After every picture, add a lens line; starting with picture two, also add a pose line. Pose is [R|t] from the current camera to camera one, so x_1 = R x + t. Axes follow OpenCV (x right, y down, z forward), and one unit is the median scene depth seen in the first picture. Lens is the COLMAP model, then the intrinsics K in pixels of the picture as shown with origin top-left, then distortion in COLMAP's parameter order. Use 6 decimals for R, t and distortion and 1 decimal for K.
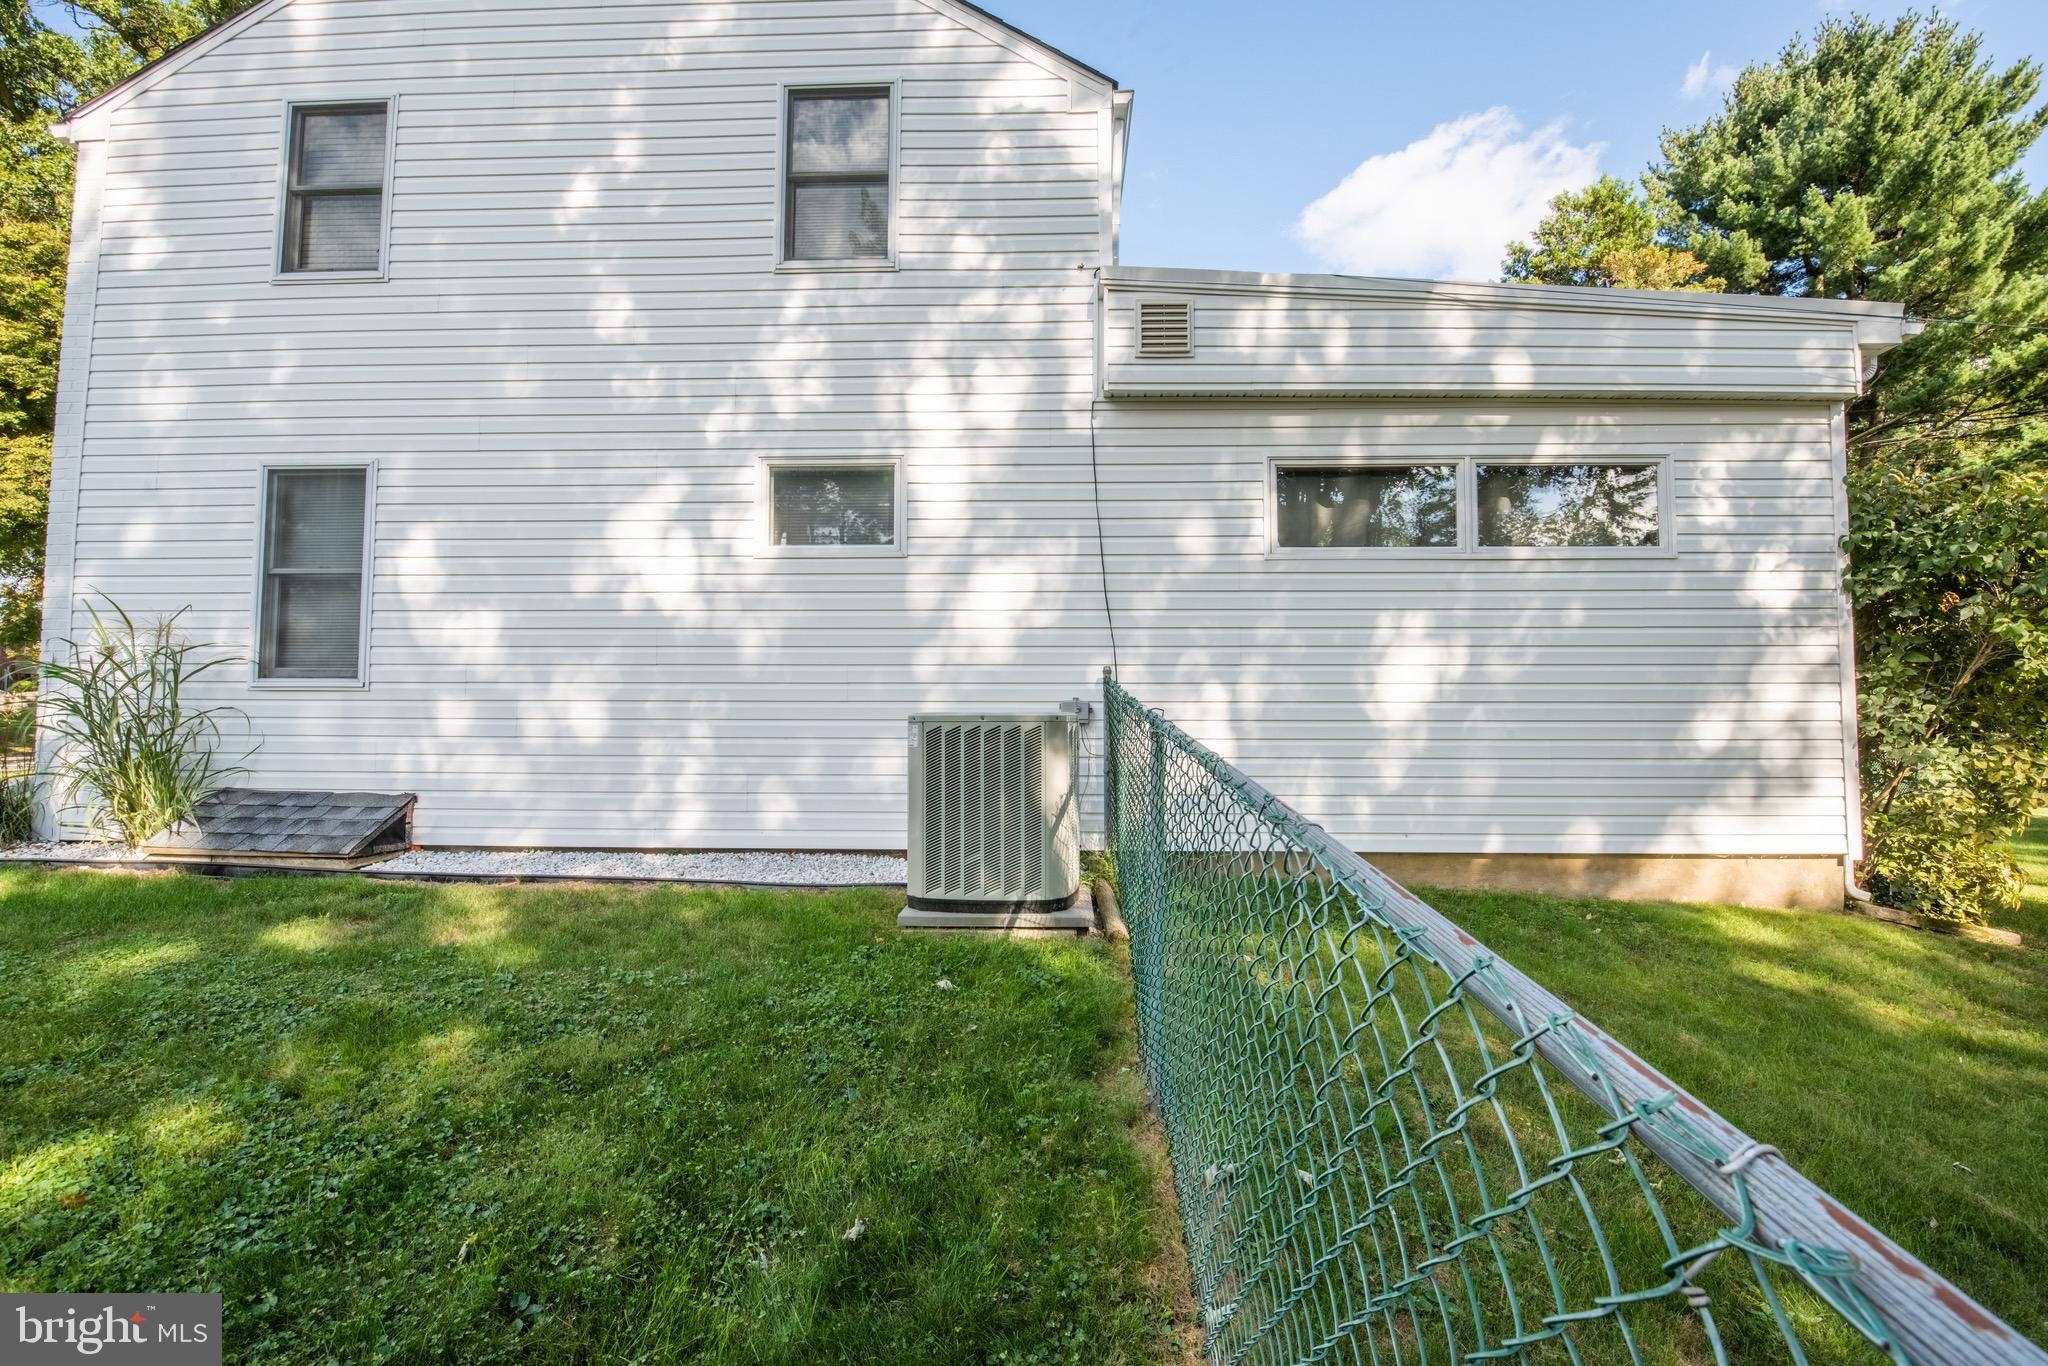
lens RADIAL K [[911.0, 0, 1027.8], [0, 911.0, 699.3], [0, 0, 1]] dist [-0.010899, -0.006093]
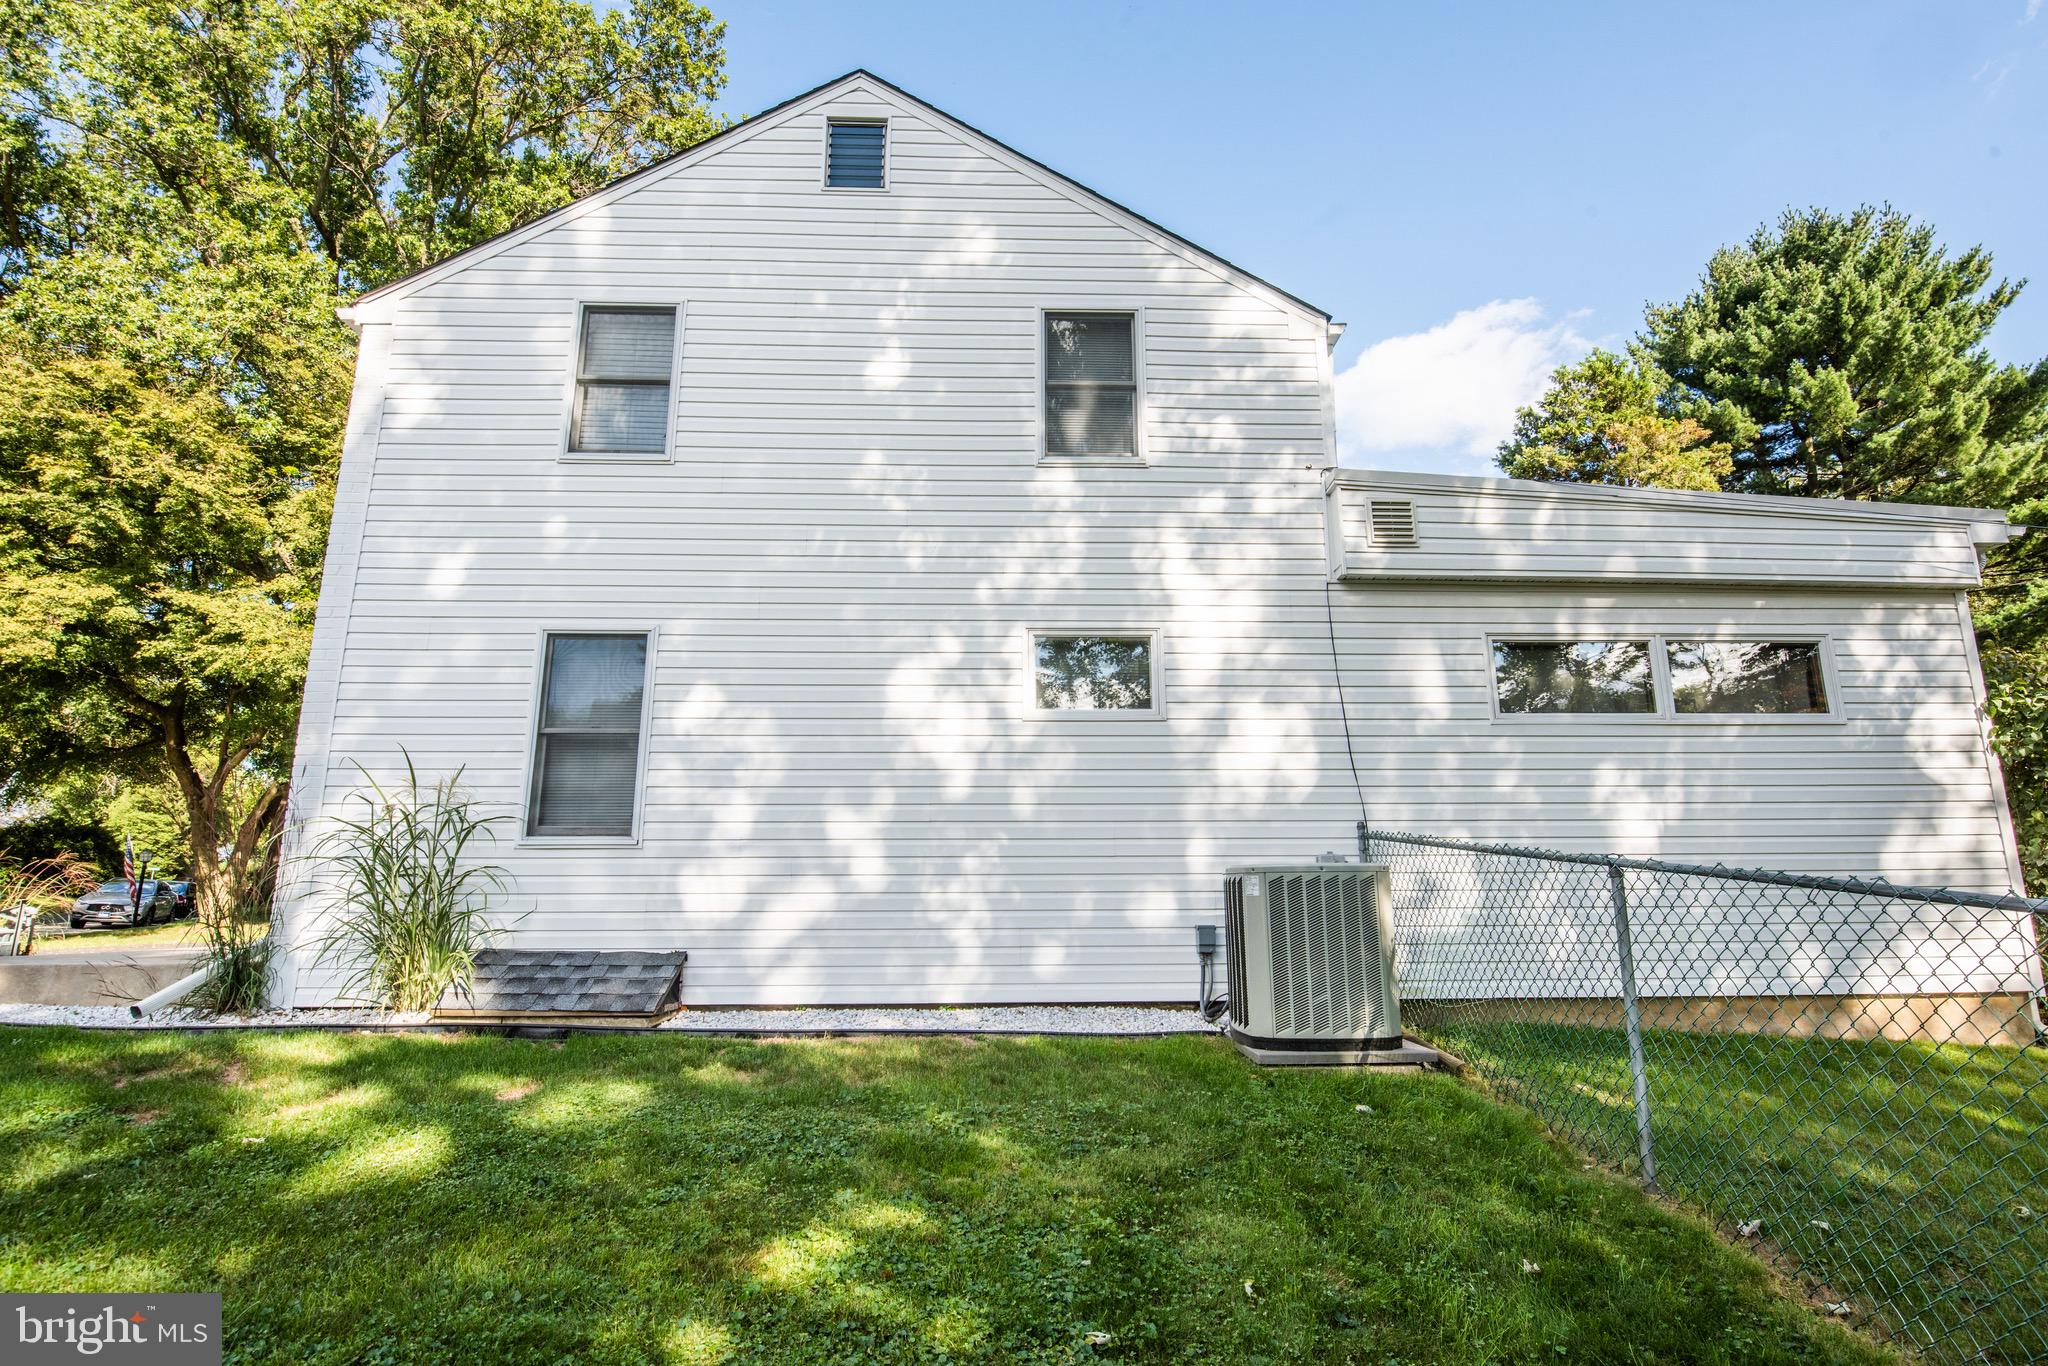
lens RADIAL K [[1020.0, 0, 1029.7], [0, 1020.0, 689.5], [0, 0, 1]] dist [-0.013037, 0.001855]
pose [[0.997833, 0.005008, 0.065614, -0.367459], [0.006158, 0.985619, -0.168870, 0.010370], [-0.065516, 0.168908, 0.983452, -0.178603]]
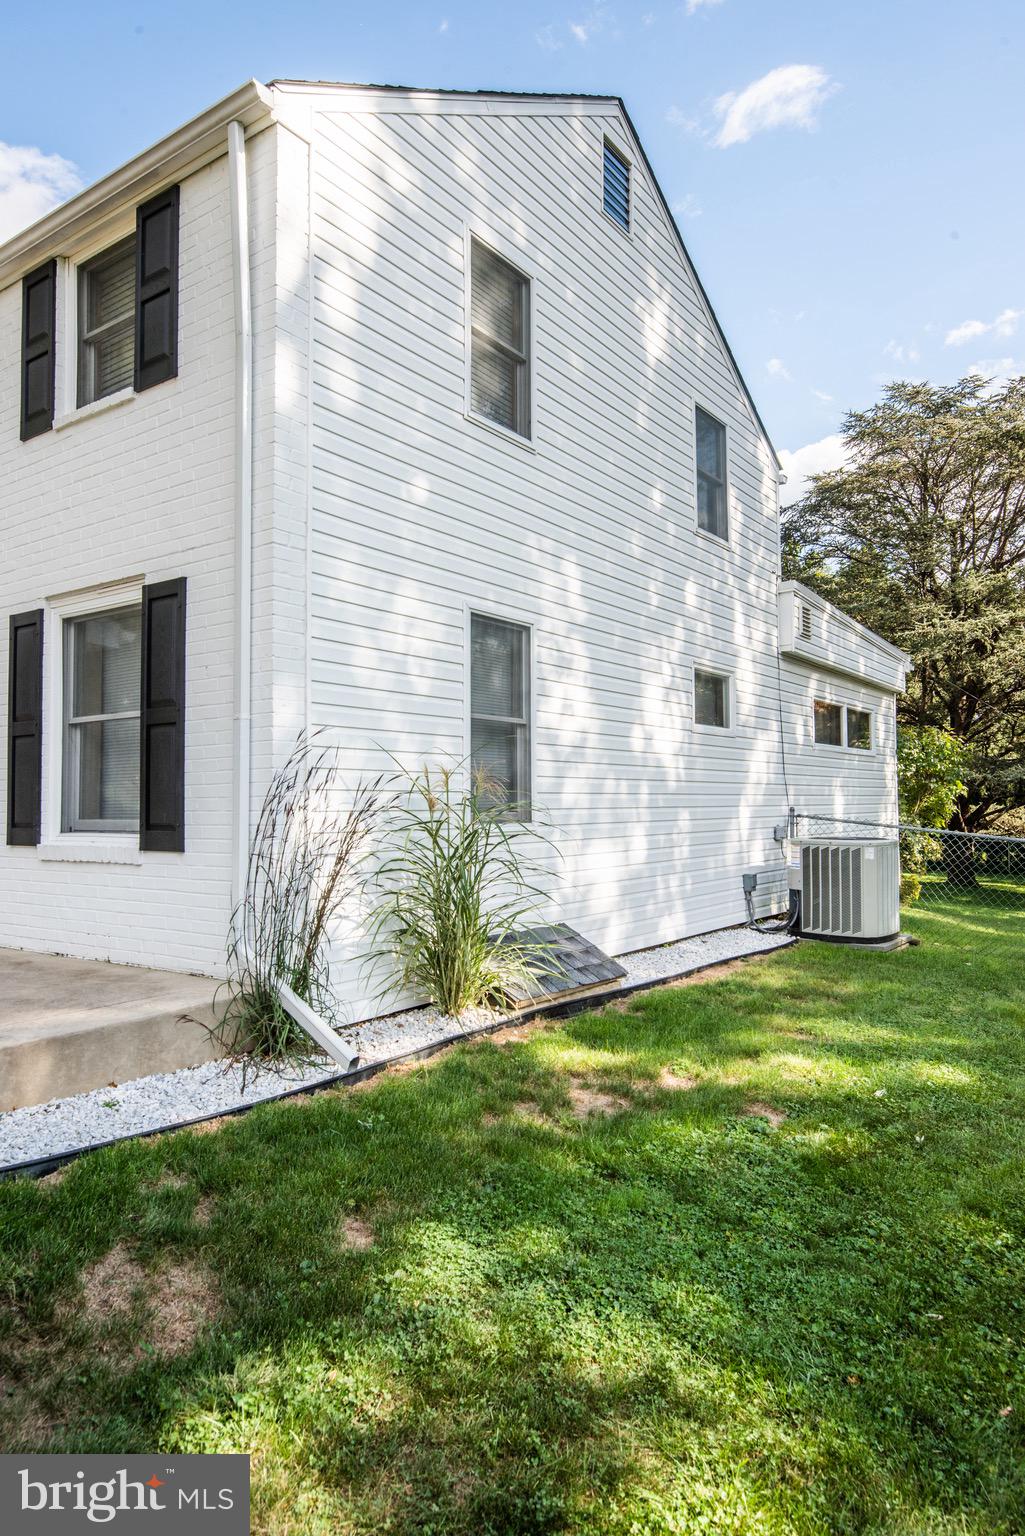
lens RADIAL K [[981.7, 0, 510.0], [0, 981.7, 768.0], [0, 0, 1]] dist [-0.002833, -0.000798]
pose [[0.547605, 0.018590, 0.836531, -1.715304], [-0.021118, 0.999742, -0.008394, -0.079052], [-0.836471, -0.013069, 0.547856, 0.383072]]
